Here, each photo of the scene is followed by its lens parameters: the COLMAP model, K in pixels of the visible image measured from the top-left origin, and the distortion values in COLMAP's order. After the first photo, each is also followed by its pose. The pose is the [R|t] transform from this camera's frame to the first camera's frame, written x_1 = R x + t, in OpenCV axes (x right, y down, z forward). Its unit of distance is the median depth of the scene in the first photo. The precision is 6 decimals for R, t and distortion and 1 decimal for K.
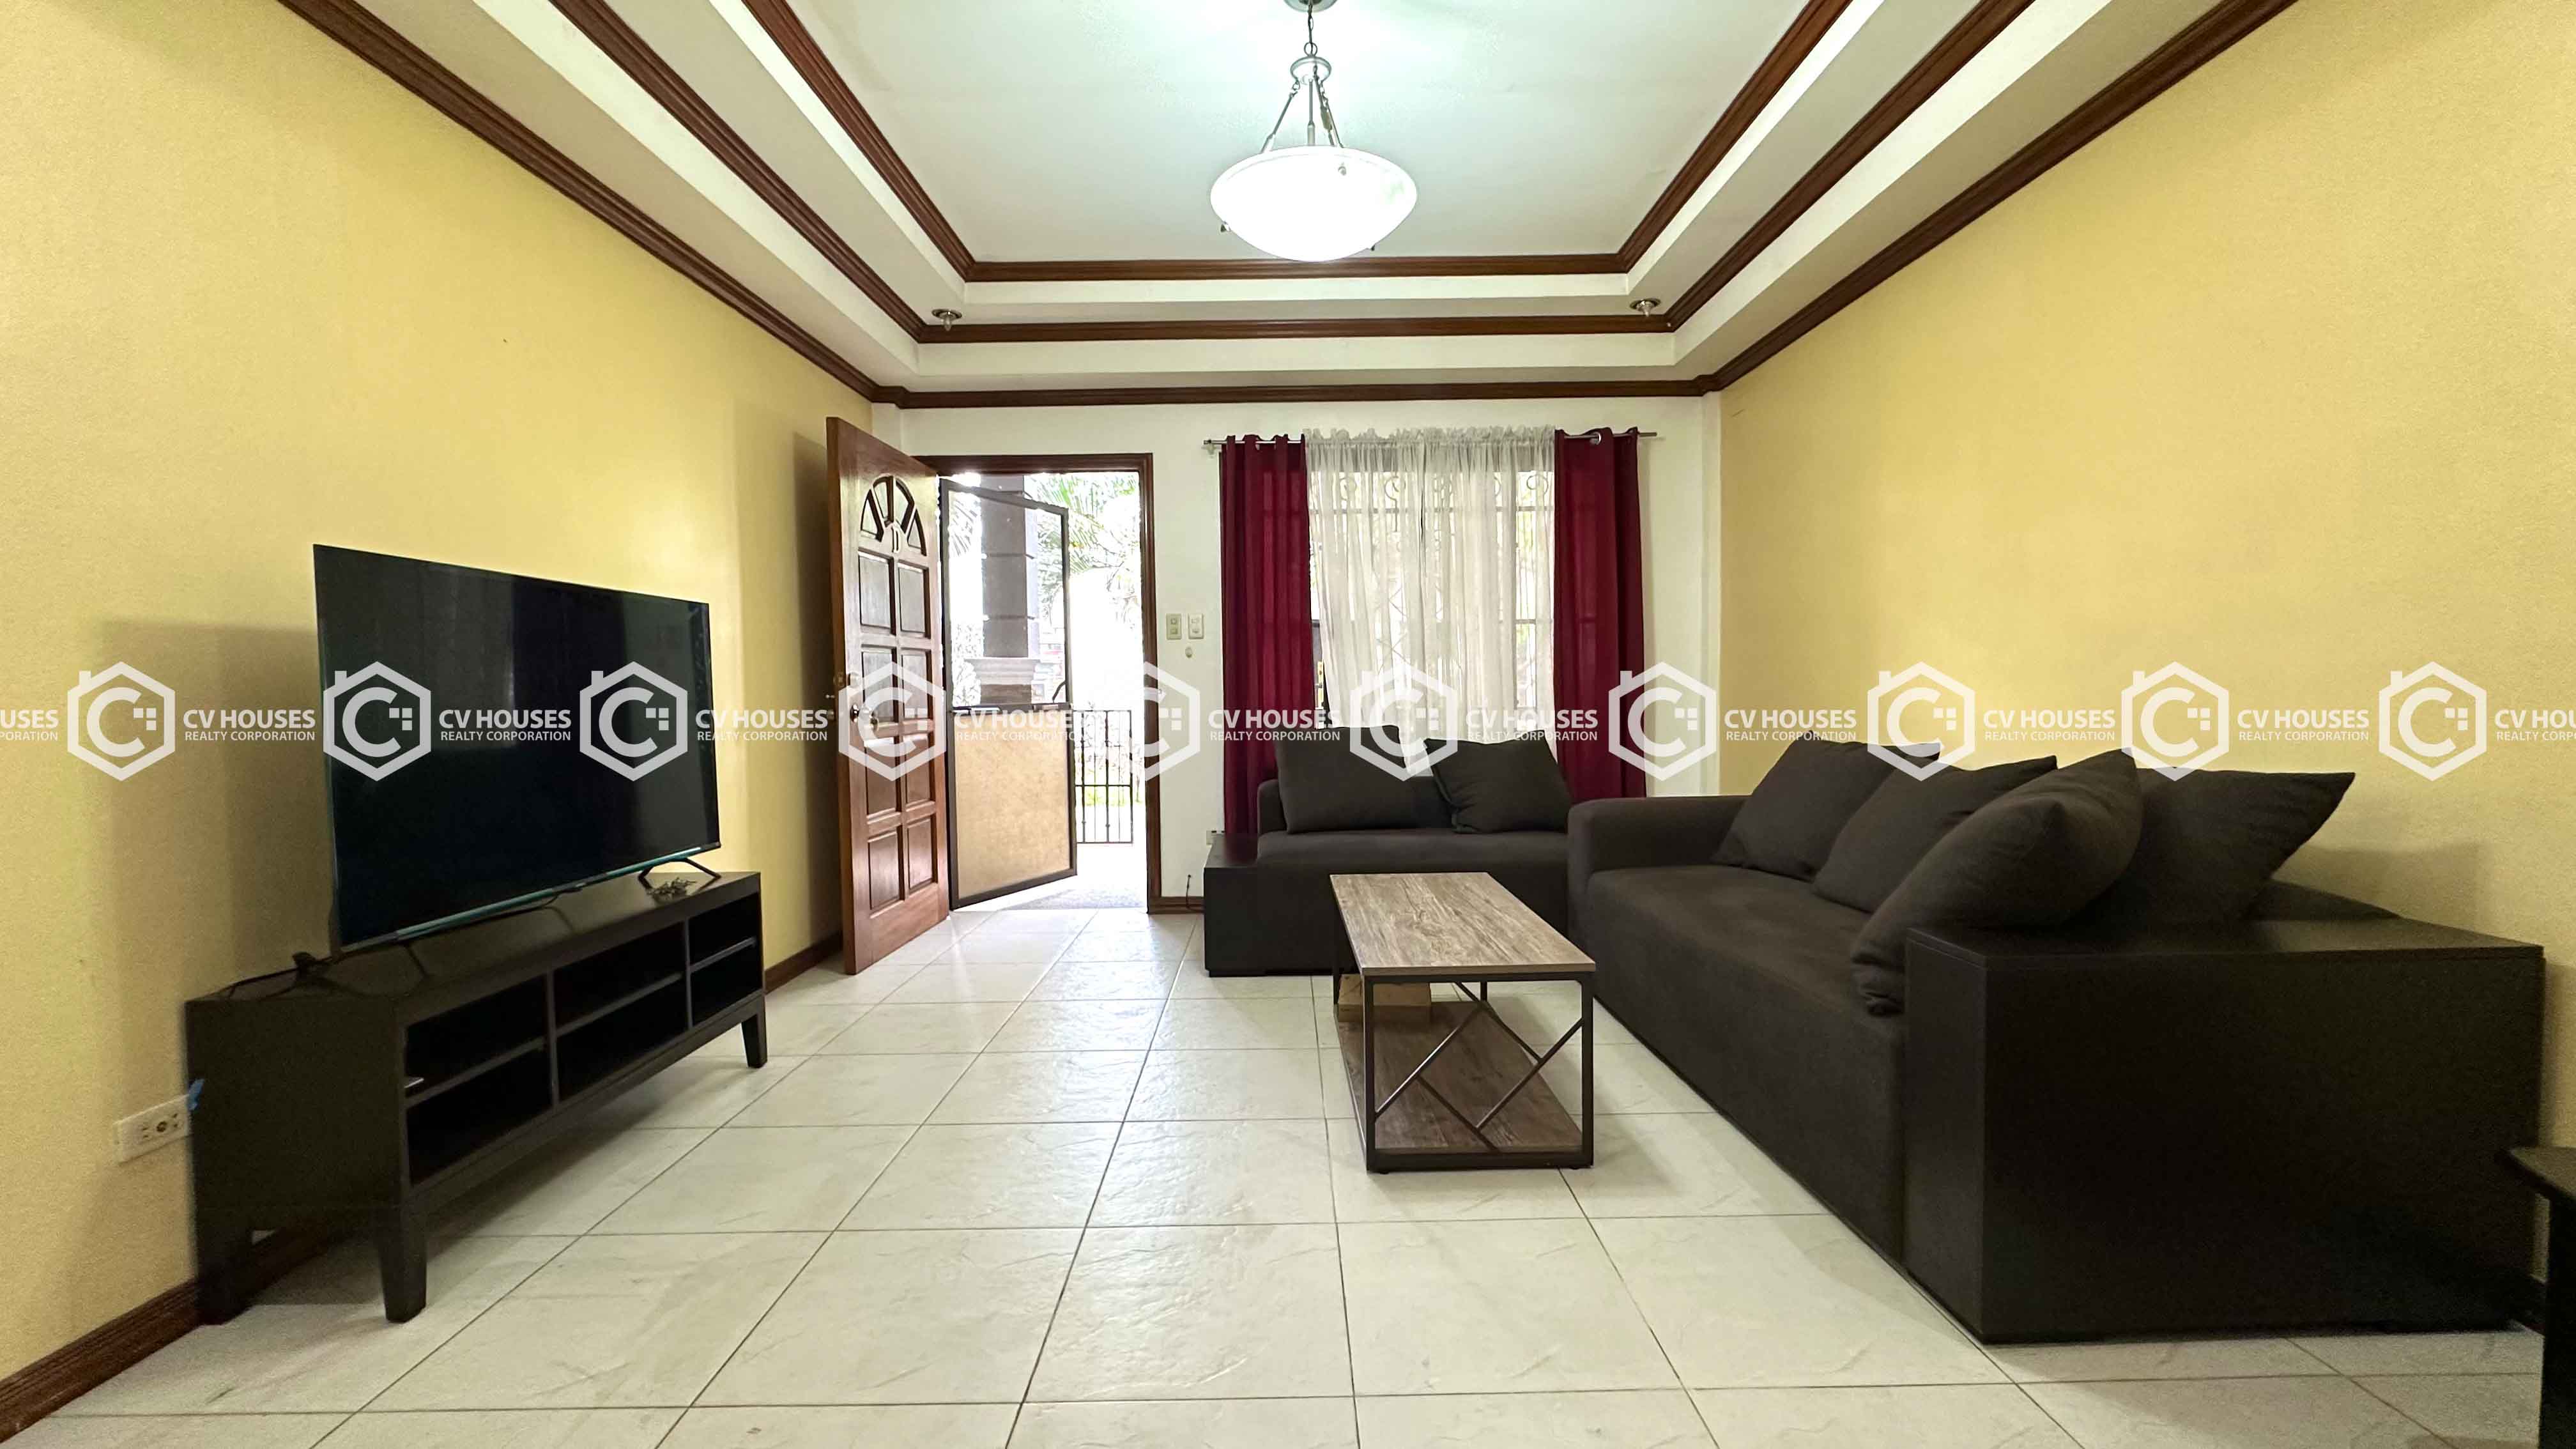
lens RADIAL K [[1036.0, 0, 1285.6], [0, 1036.0, 721.9], [0, 0, 1]] dist [0.000370, -0.000024]
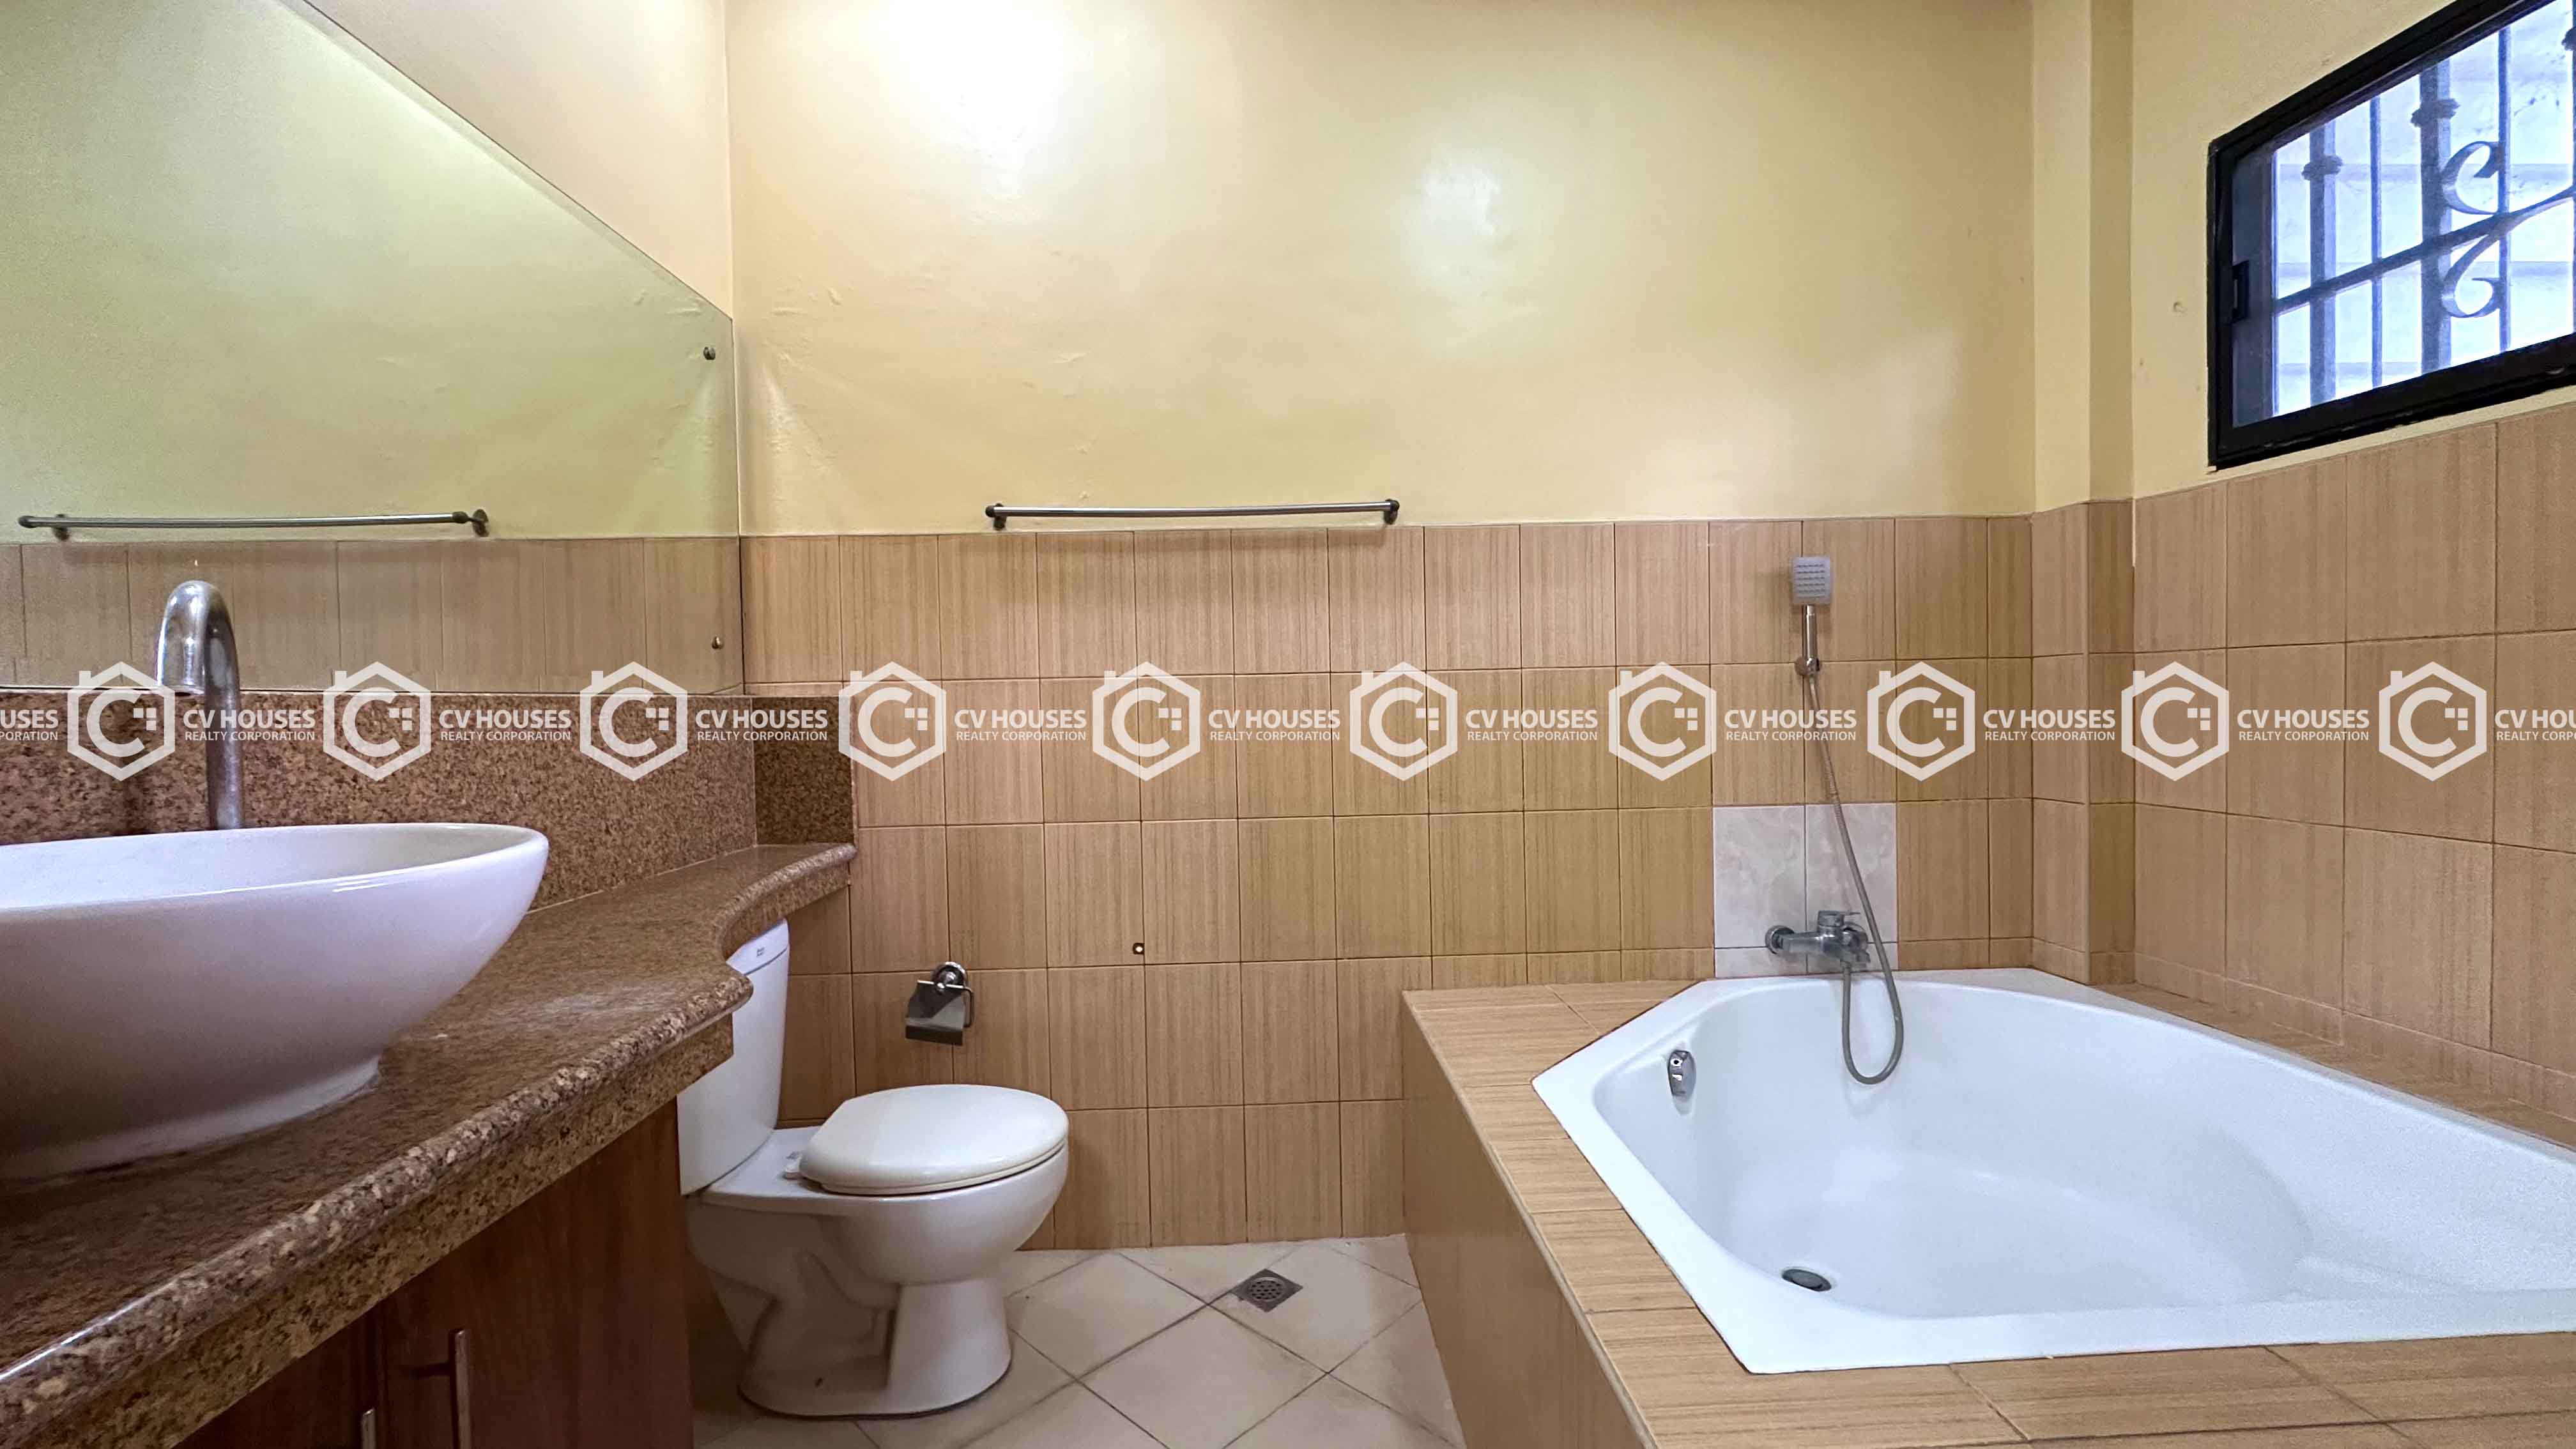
lens RADIAL K [[1036.0, 0, 1285.6], [0, 1036.0, 721.9], [0, 0, 1]] dist [0.000370, -0.000024]
pose [[0.999998, 0.000061, -0.001758, -0.431418], [-0.000061, 1.000000, 0.000020, 0.000029], [0.001758, -0.000020, 0.999998, 0.001180]]
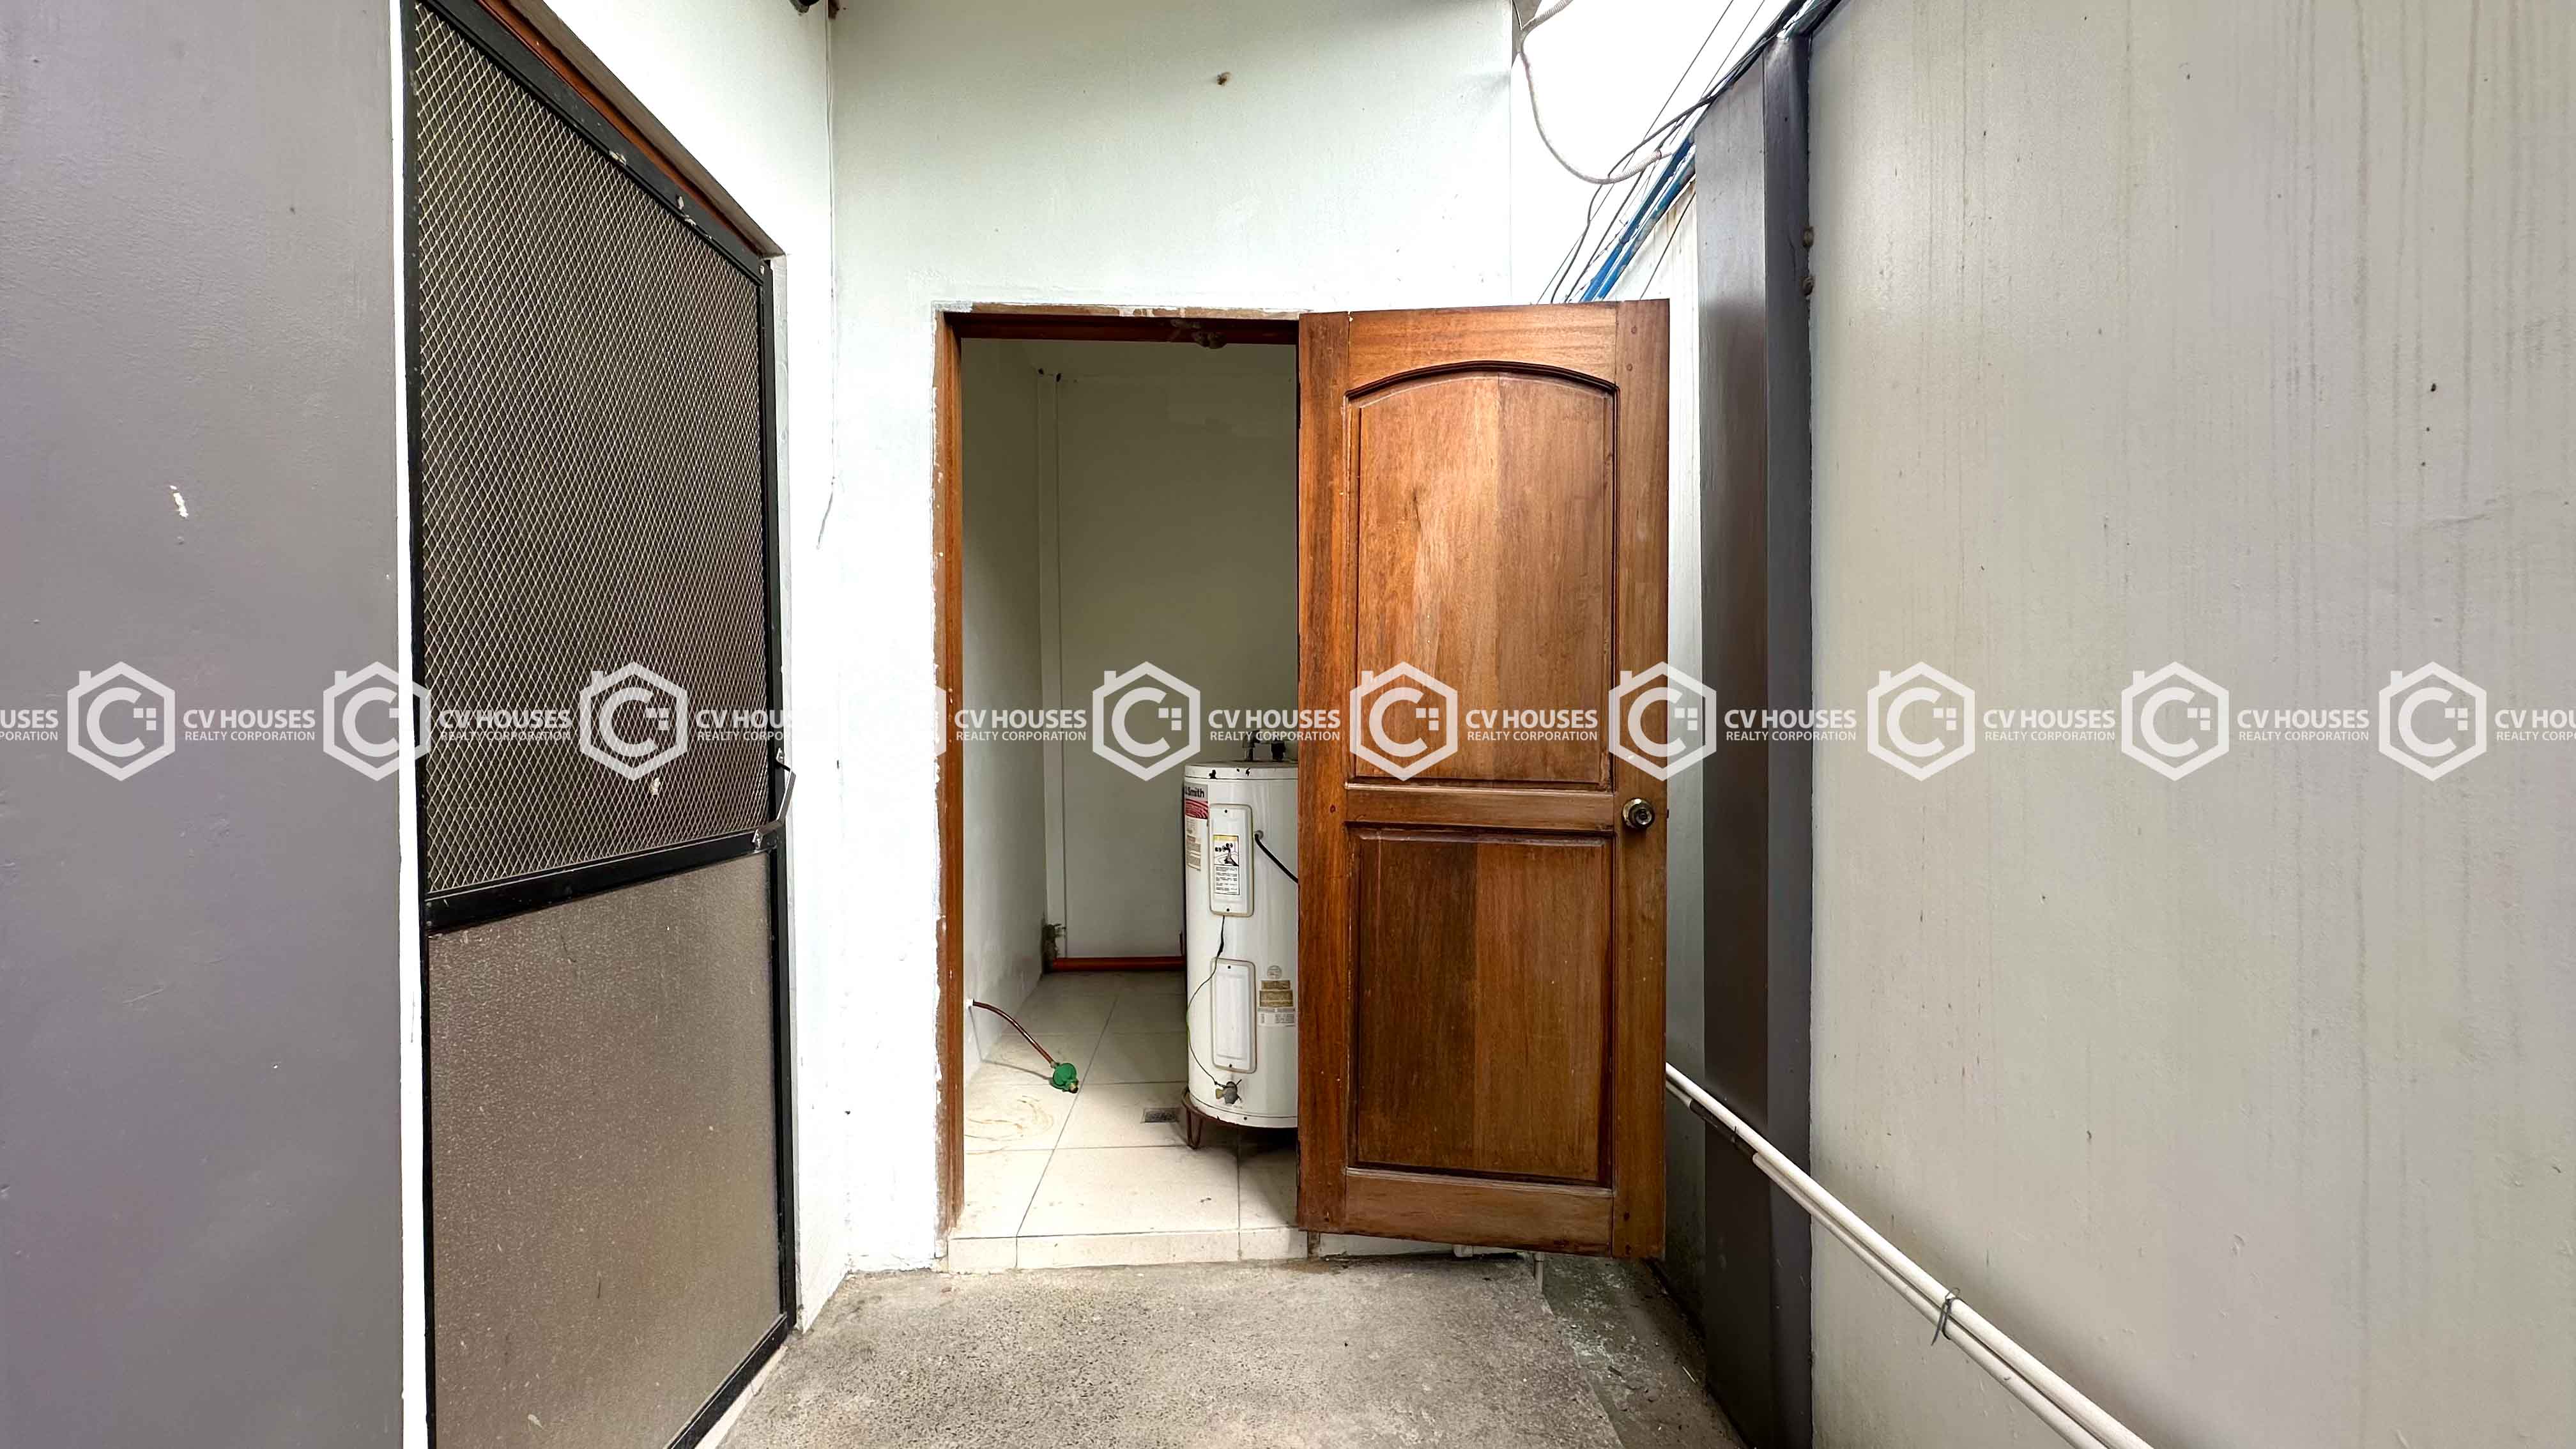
lens RADIAL K [[1036.0, 0, 1285.6], [0, 1036.0, 721.9], [0, 0, 1]] dist [0.000370, -0.000024]
pose [[0.999999, 0.000070, -0.001246, -1.740133], [-0.000070, 1.000000, 0.000042, -0.000041], [0.001246, -0.000042, 0.999999, -0.007920]]
